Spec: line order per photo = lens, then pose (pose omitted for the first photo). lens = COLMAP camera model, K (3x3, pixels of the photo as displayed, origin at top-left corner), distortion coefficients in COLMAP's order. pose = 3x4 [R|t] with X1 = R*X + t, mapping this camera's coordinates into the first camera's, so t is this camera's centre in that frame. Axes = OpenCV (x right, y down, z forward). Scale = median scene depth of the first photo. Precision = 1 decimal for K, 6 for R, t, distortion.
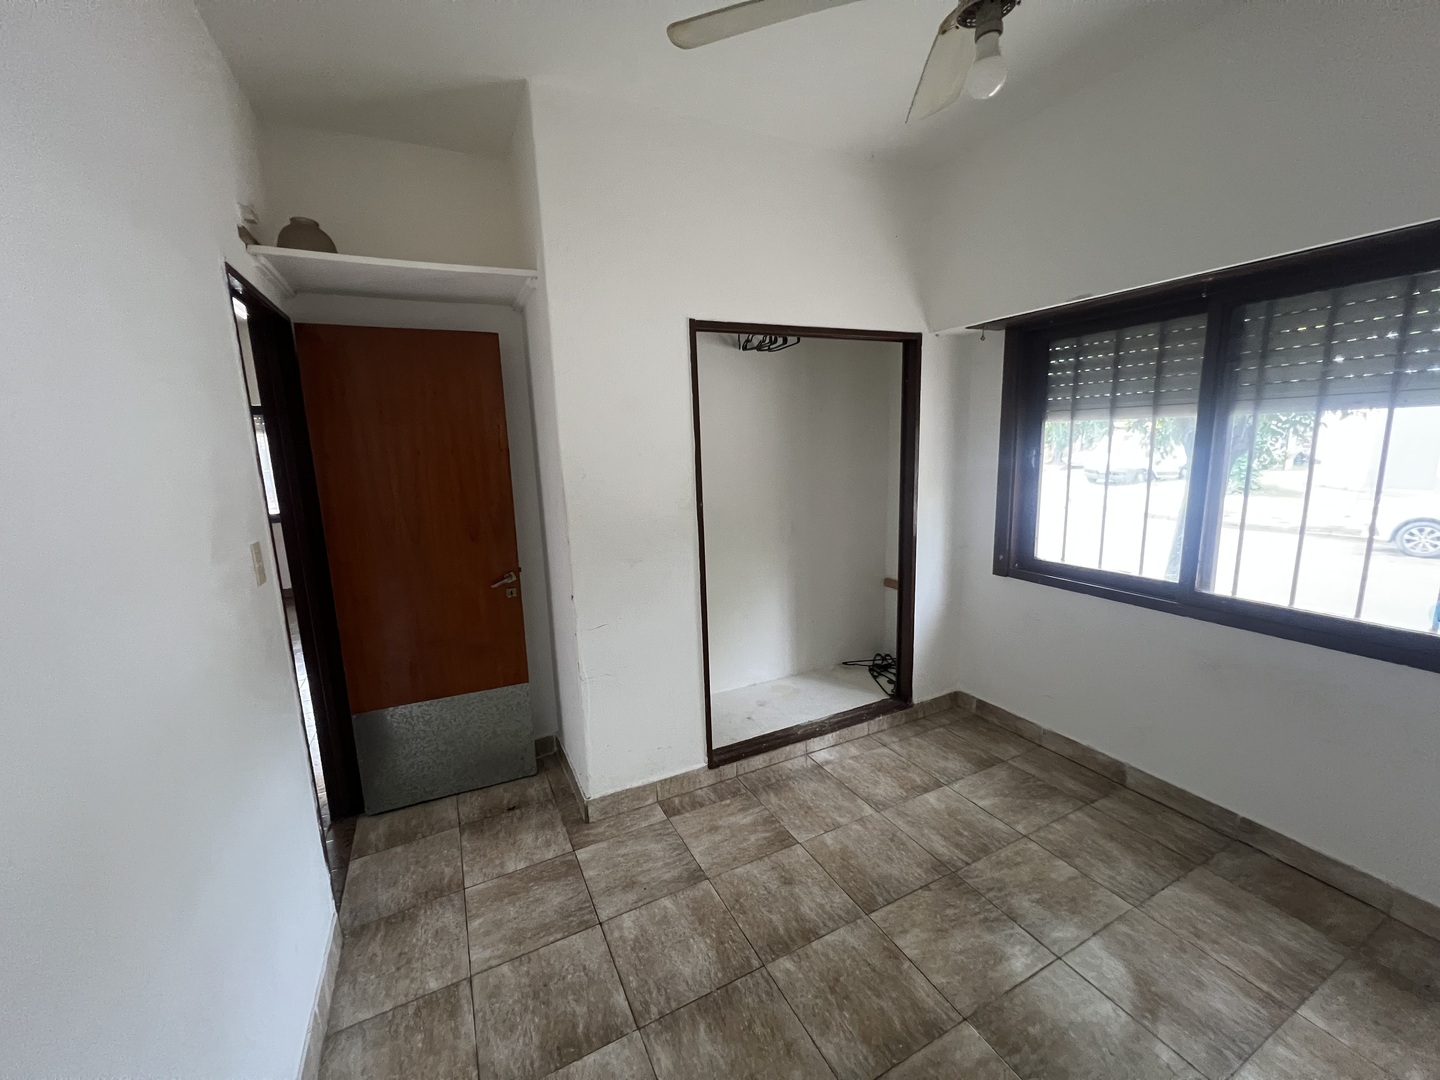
lens RADIAL K [[574.8, 0, 721.5], [0, 574.8, 540.6], [0, 0, 1]] dist [-0.000416, 0.000571]
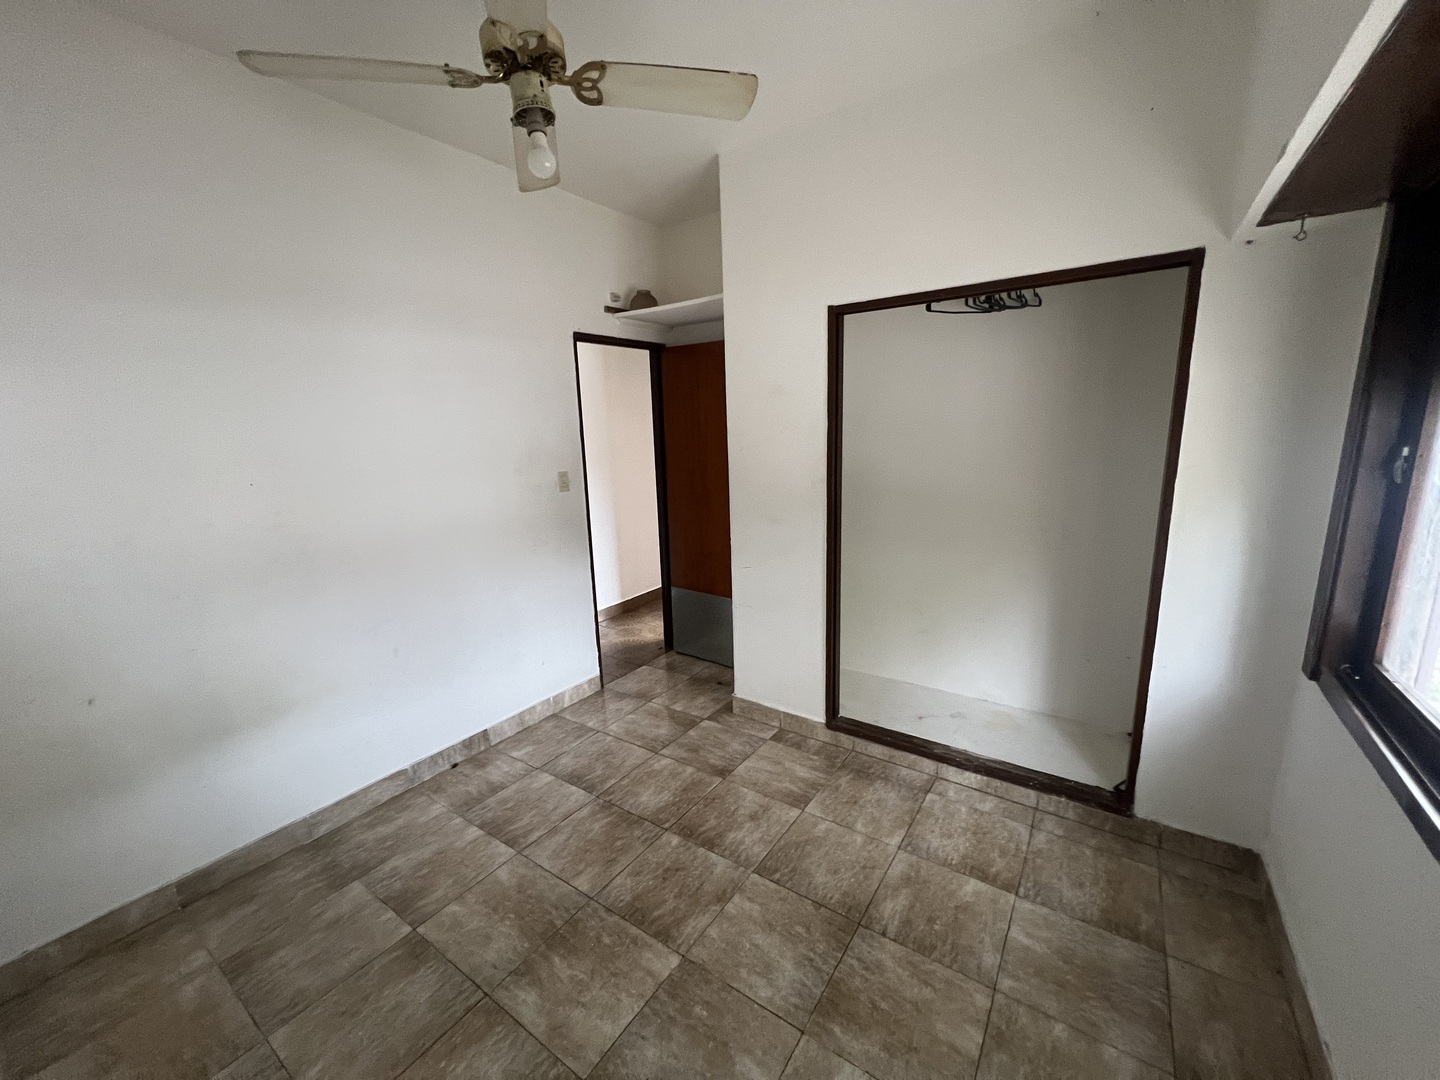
lens RADIAL K [[574.8, 0, 721.2], [0, 574.8, 539.1], [0, 0, 1]] dist [-0.000416, 0.000571]
pose [[0.480232, 0.190356, -0.856237, 0.865219], [-0.136558, 0.980490, 0.141389, -0.087132], [0.866446, 0.049026, 0.496857, 0.323346]]
